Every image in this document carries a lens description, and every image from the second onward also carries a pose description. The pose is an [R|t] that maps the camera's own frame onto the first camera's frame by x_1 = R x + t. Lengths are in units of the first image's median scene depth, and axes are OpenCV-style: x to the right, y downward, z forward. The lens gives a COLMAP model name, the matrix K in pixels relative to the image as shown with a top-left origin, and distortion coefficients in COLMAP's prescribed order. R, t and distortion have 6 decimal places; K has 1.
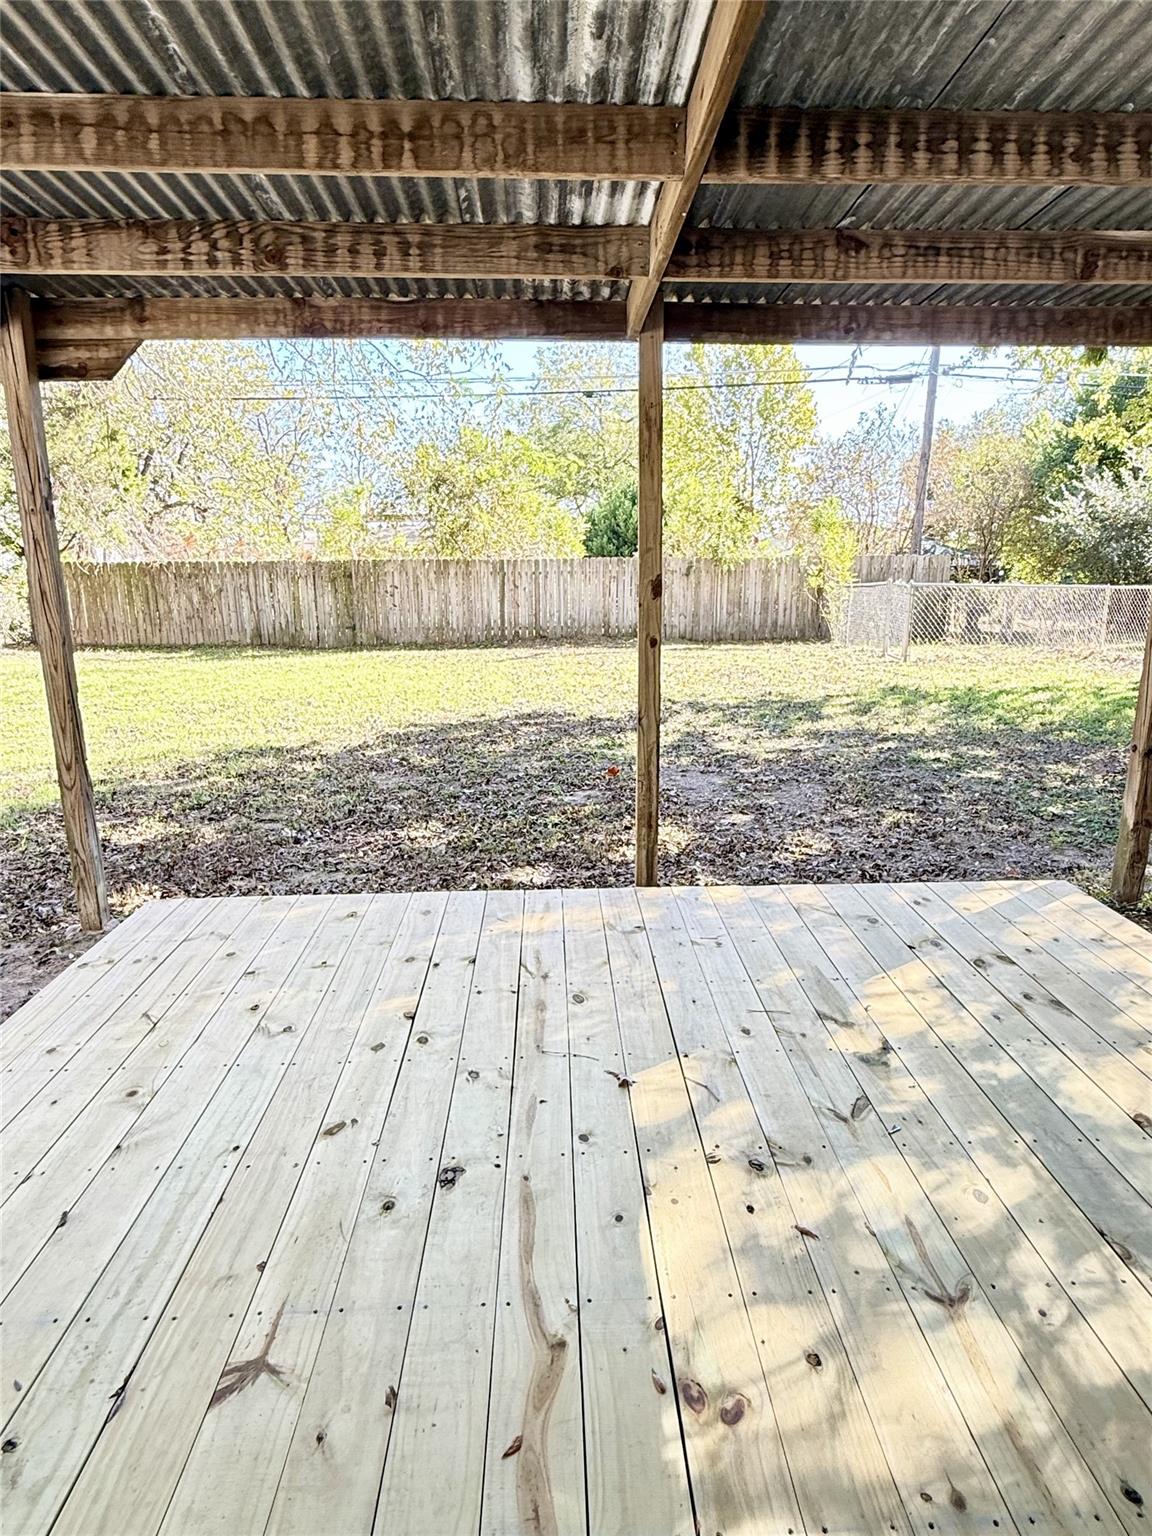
lens RADIAL K [[905.4, 0, 577.3], [0, 905.4, 770.1], [0, 0, 1]] dist [-0.027420, -0.000142]
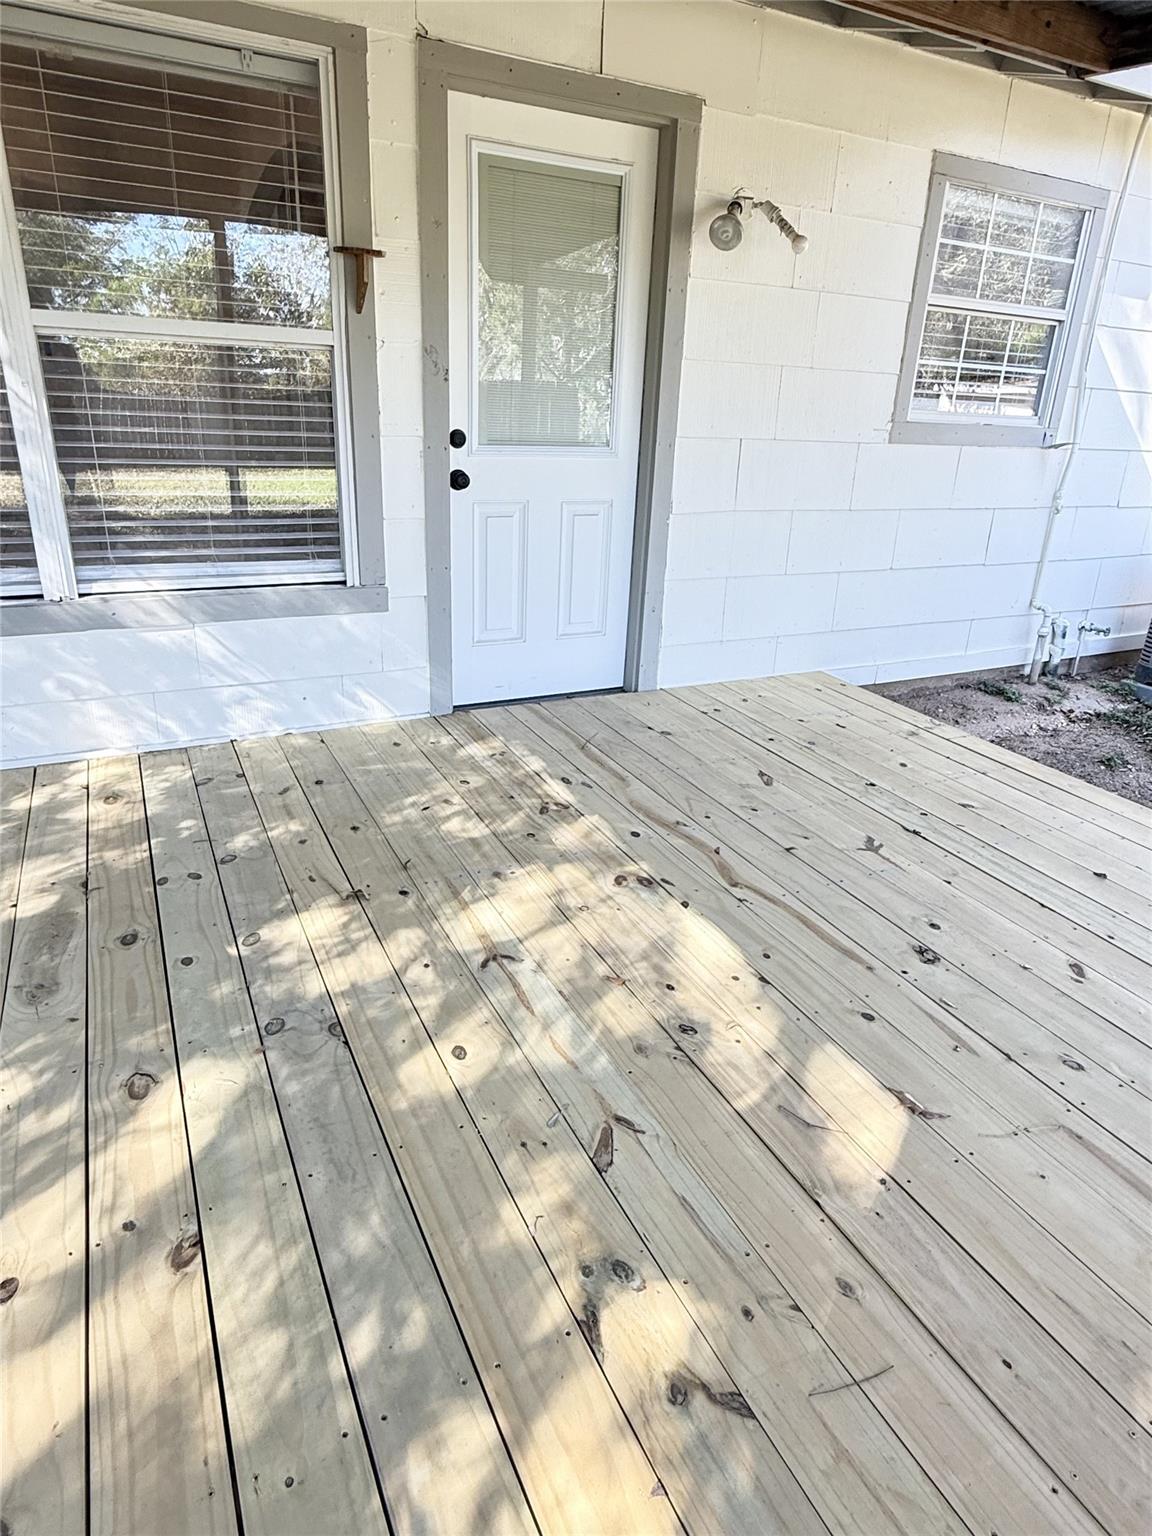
lens RADIAL K [[905.4, 0, 577.2], [0, 905.4, 765.6], [0, 0, 1]] dist [-0.027420, -0.000142]
pose [[-0.910451, 0.134722, -0.391062, 0.651967], [-0.116359, 0.823859, 0.554723, -0.297564], [0.396913, 0.550552, -0.734406, 1.541571]]
